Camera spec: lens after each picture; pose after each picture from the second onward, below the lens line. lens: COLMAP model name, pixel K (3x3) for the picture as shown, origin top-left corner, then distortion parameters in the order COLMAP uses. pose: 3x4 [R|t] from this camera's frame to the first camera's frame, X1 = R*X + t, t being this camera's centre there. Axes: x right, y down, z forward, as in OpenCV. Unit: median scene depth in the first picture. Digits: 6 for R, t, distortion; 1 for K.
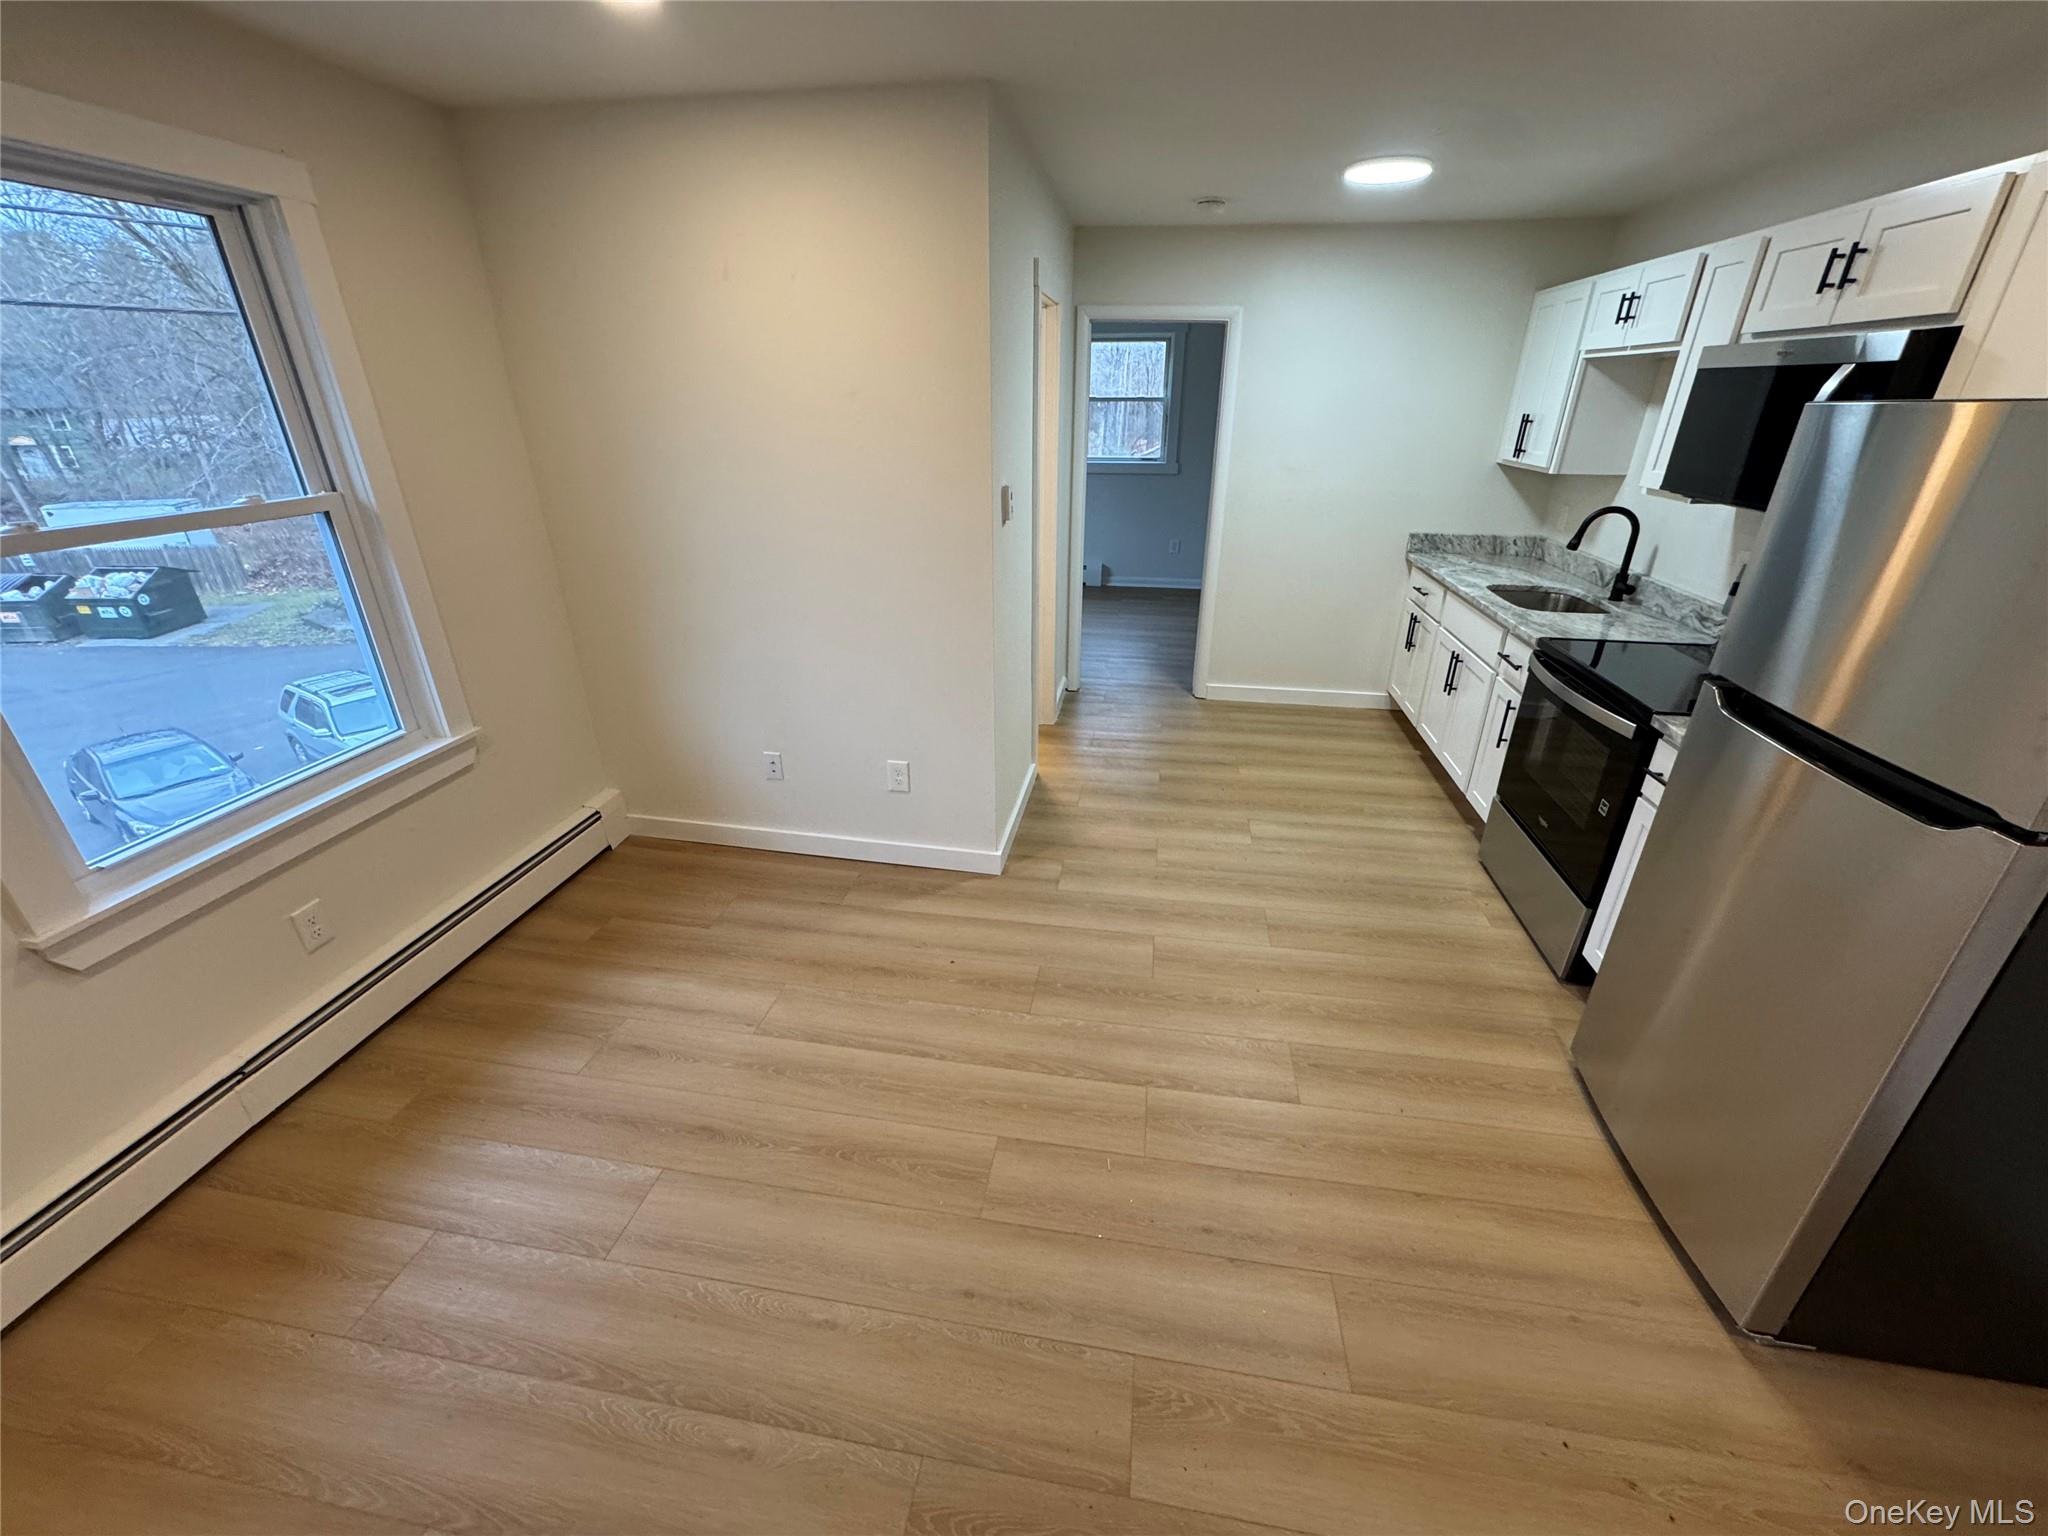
lens RADIAL K [[813.5, 0, 1019.0], [0, 813.5, 764.0], [0, 0, 1]] dist [-0.002946, 0.000464]
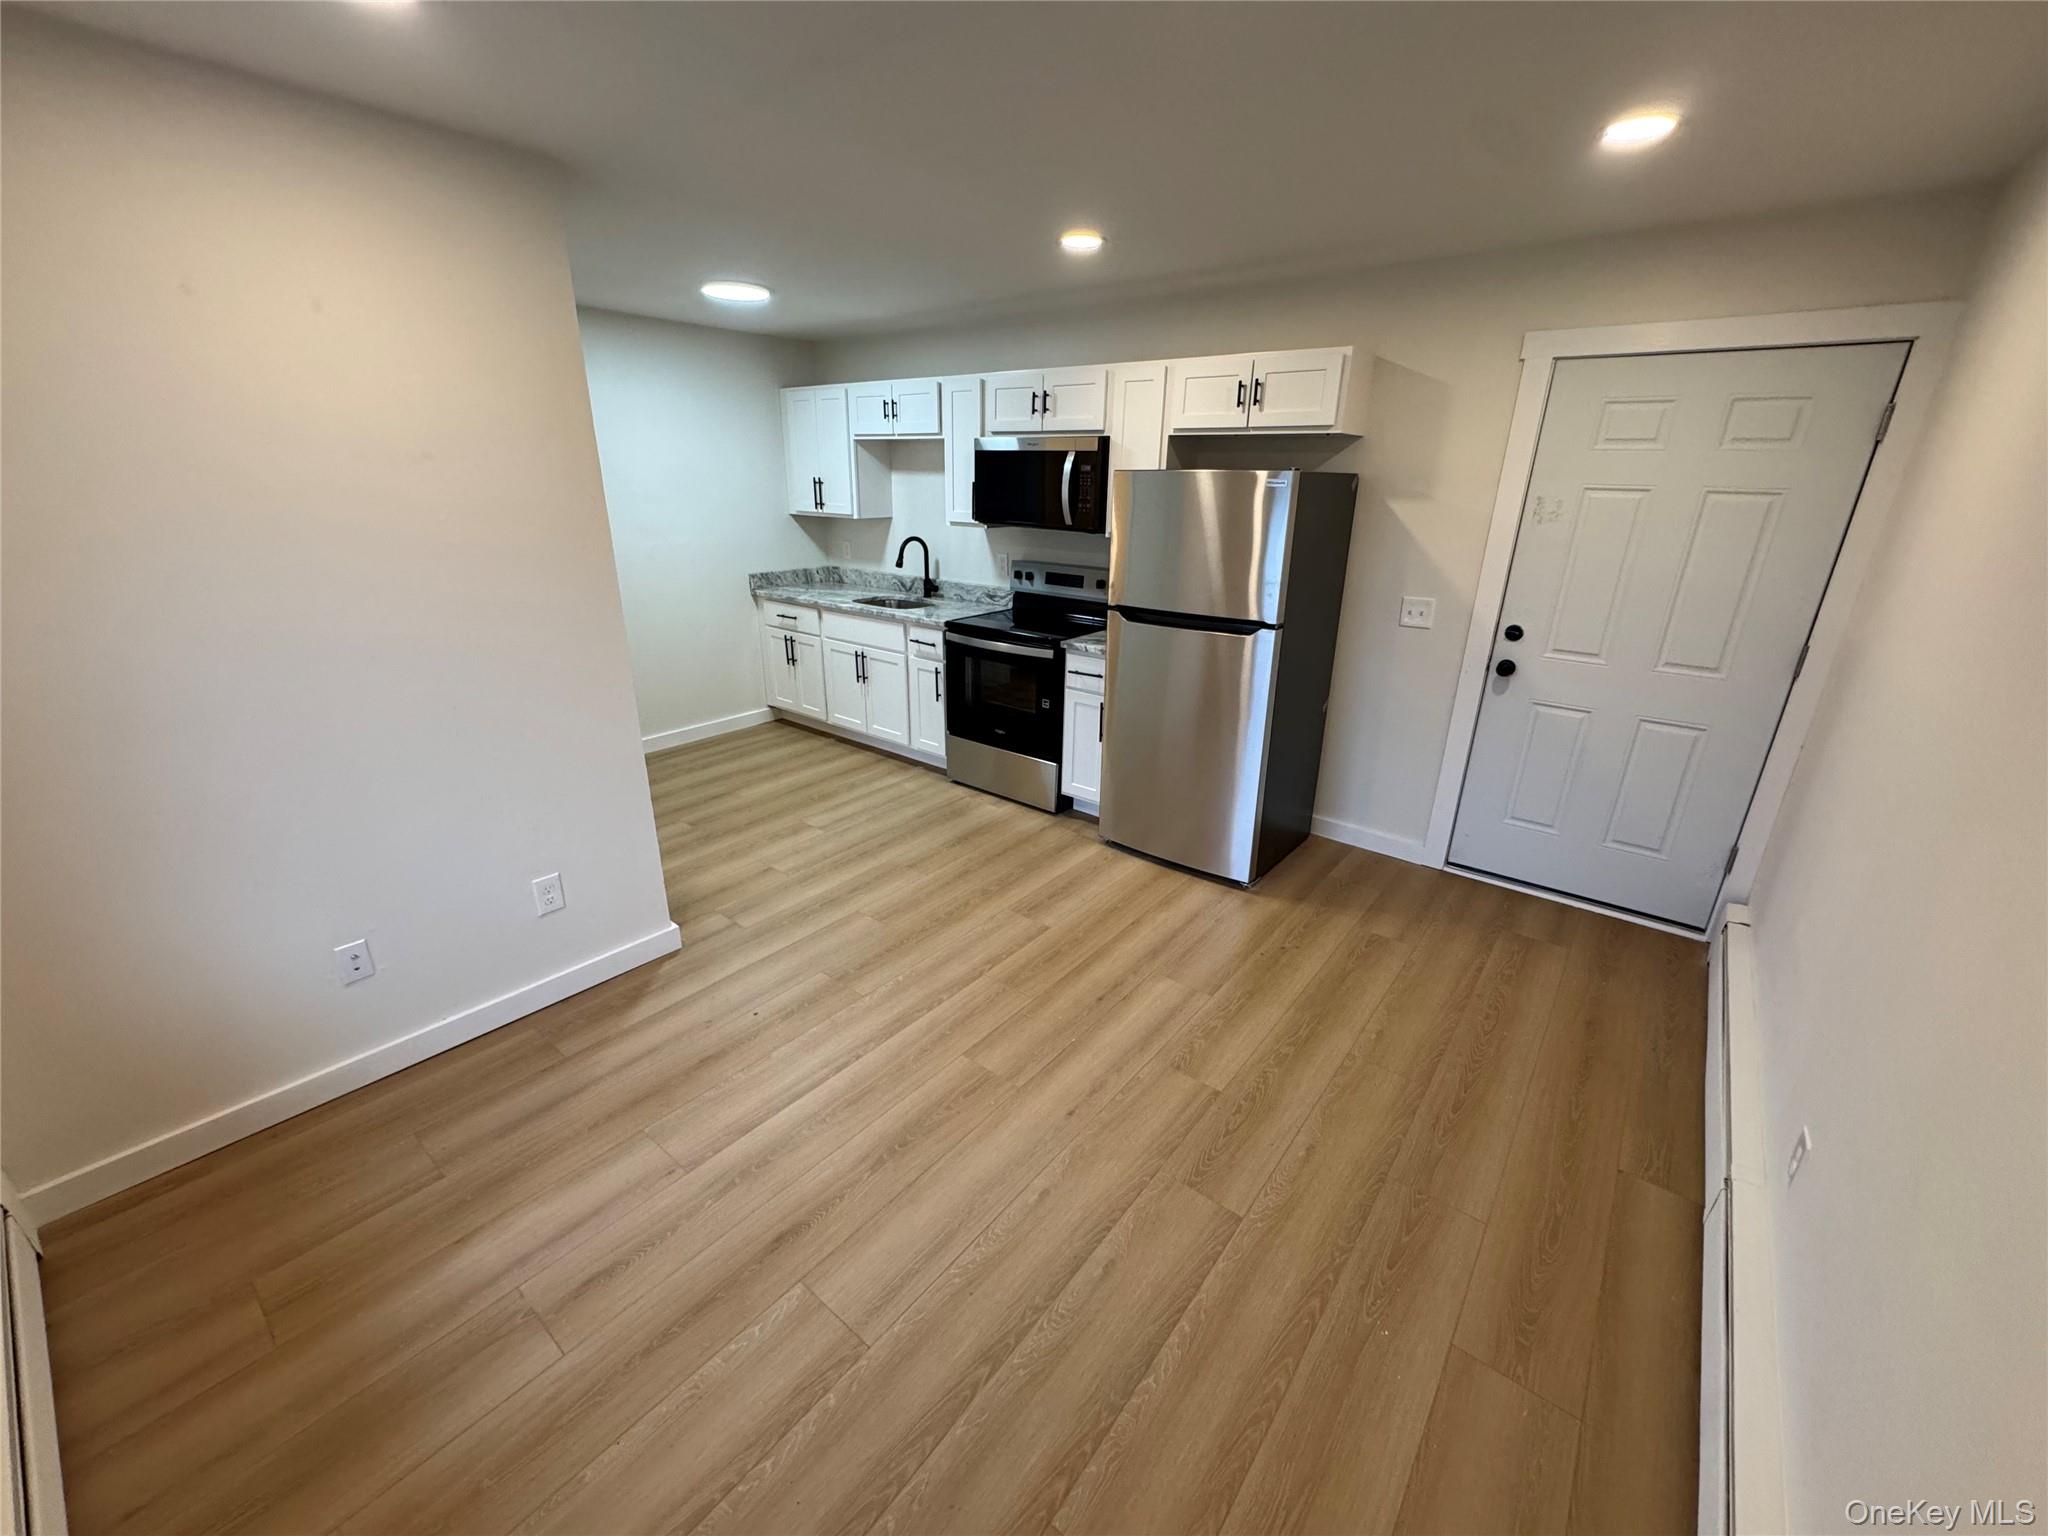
lens RADIAL K [[813.5, 0, 1022.4], [0, 813.5, 765.2], [0, 0, 1]] dist [-0.002946, 0.000464]
pose [[0.488892, -0.294477, 0.821138, -0.403782], [0.349093, 0.928686, 0.125202, -0.031292], [-0.799449, 0.225443, 0.556828, 0.070862]]
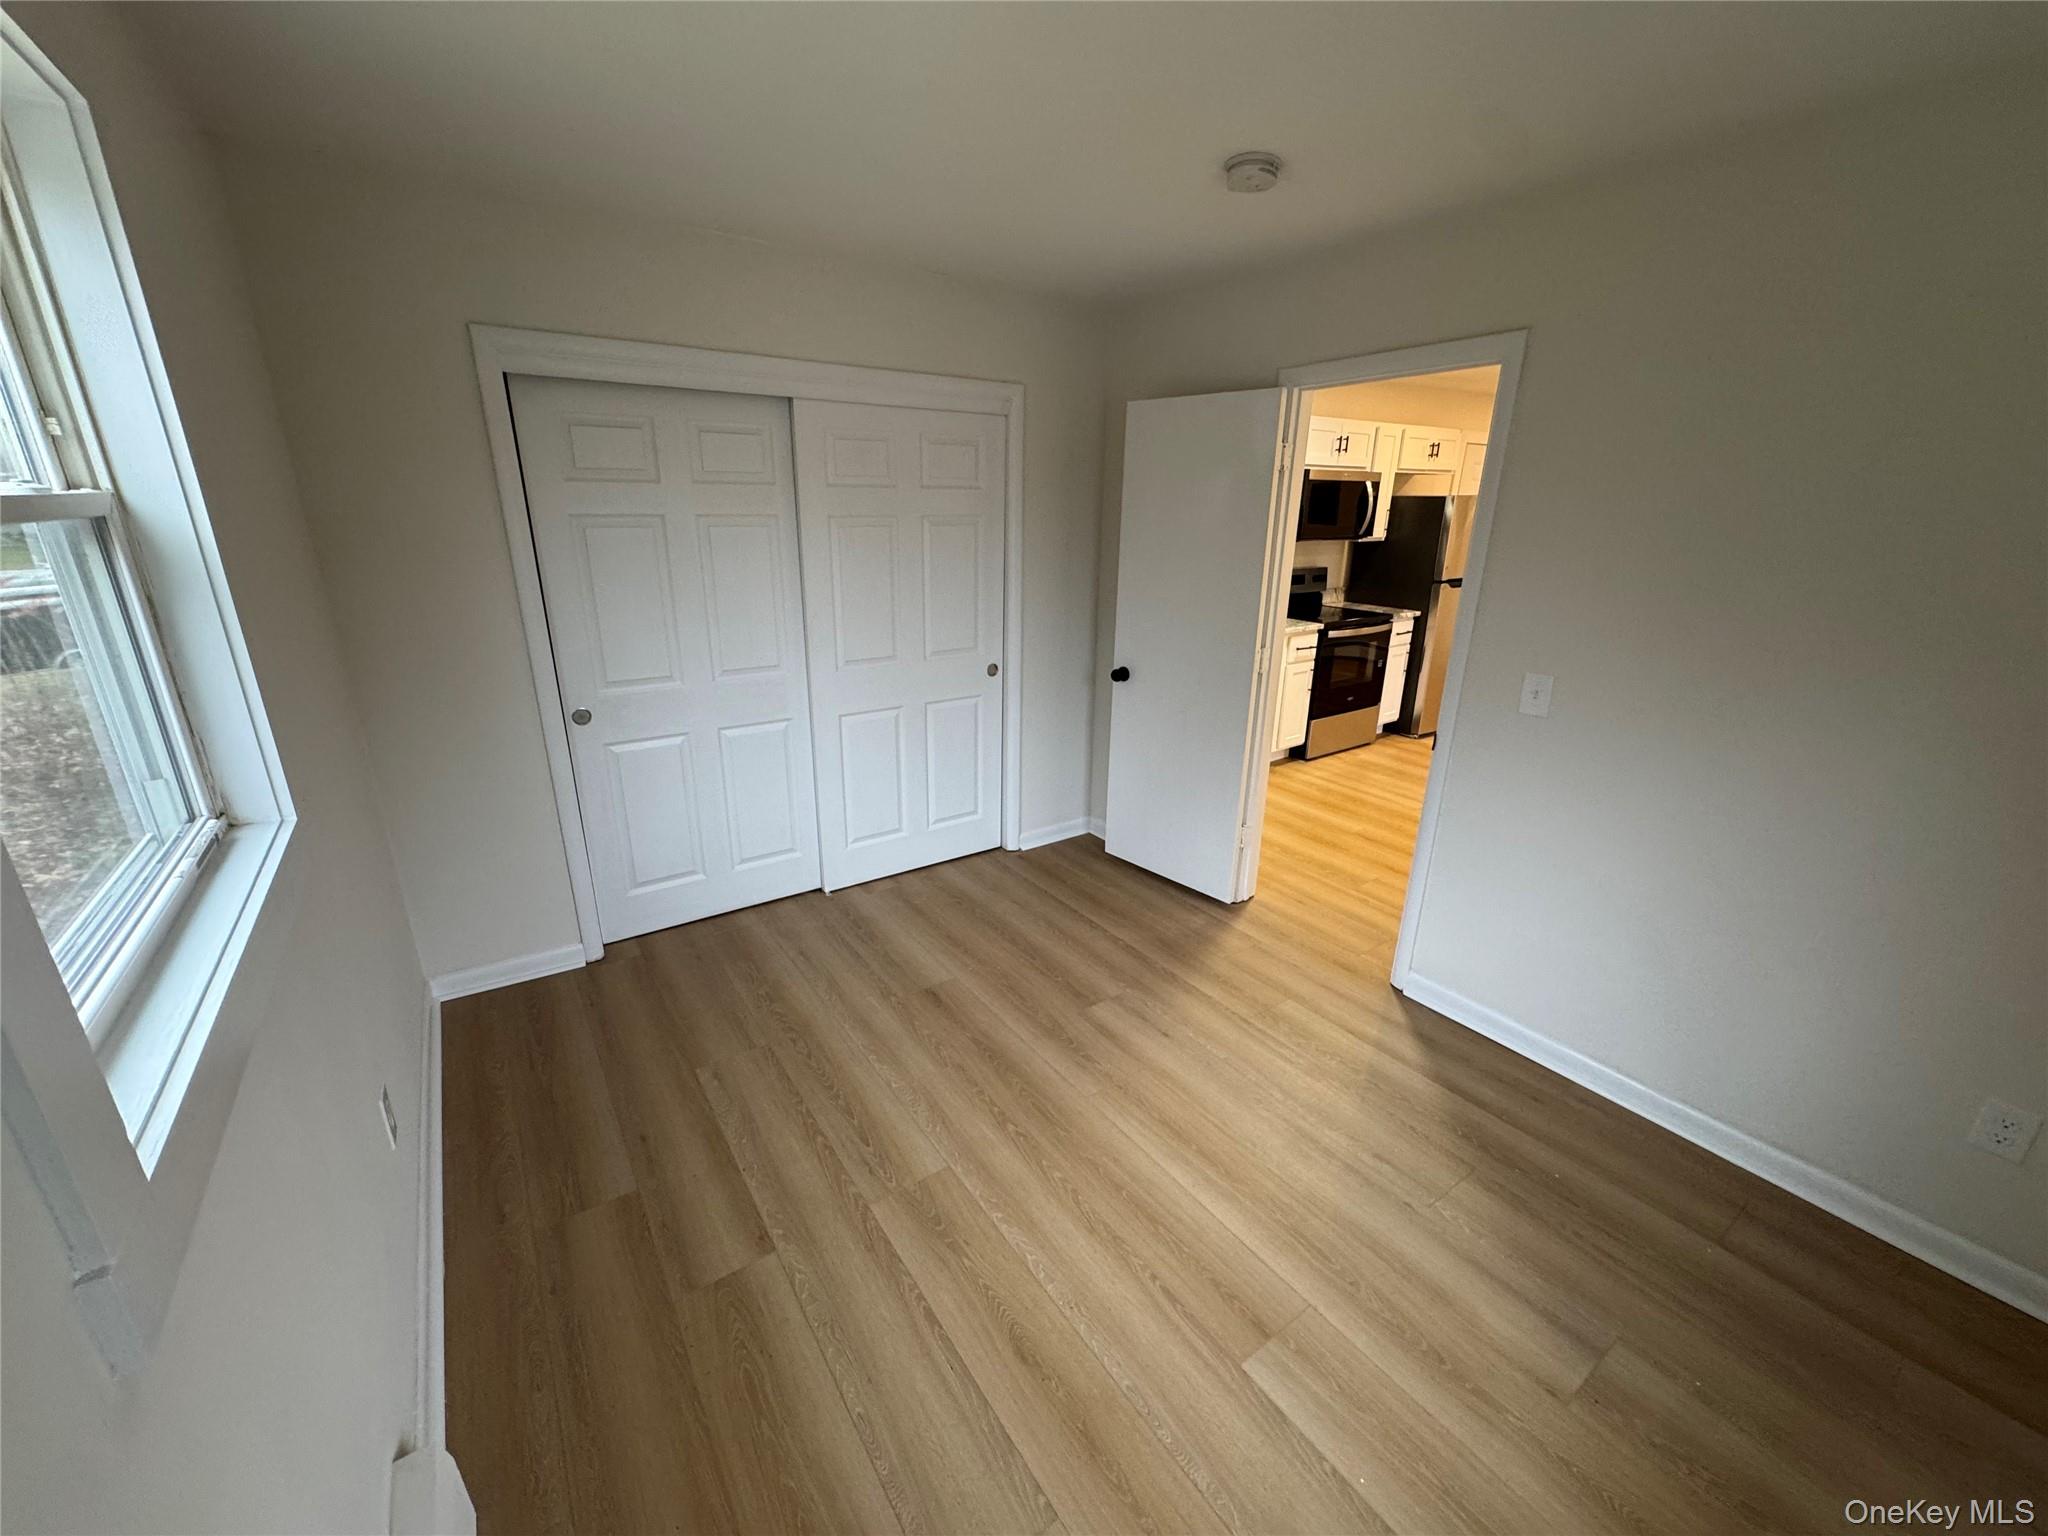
lens RADIAL K [[813.5, 0, 1028.2], [0, 813.5, 755.2], [0, 0, 1]] dist [-0.002946, 0.000464]
pose [[-0.701396, -0.233953, 0.673283, -0.111698], [0.281471, 0.776914, 0.563186, -0.741713], [-0.654842, 0.584526, -0.479073, 1.626491]]
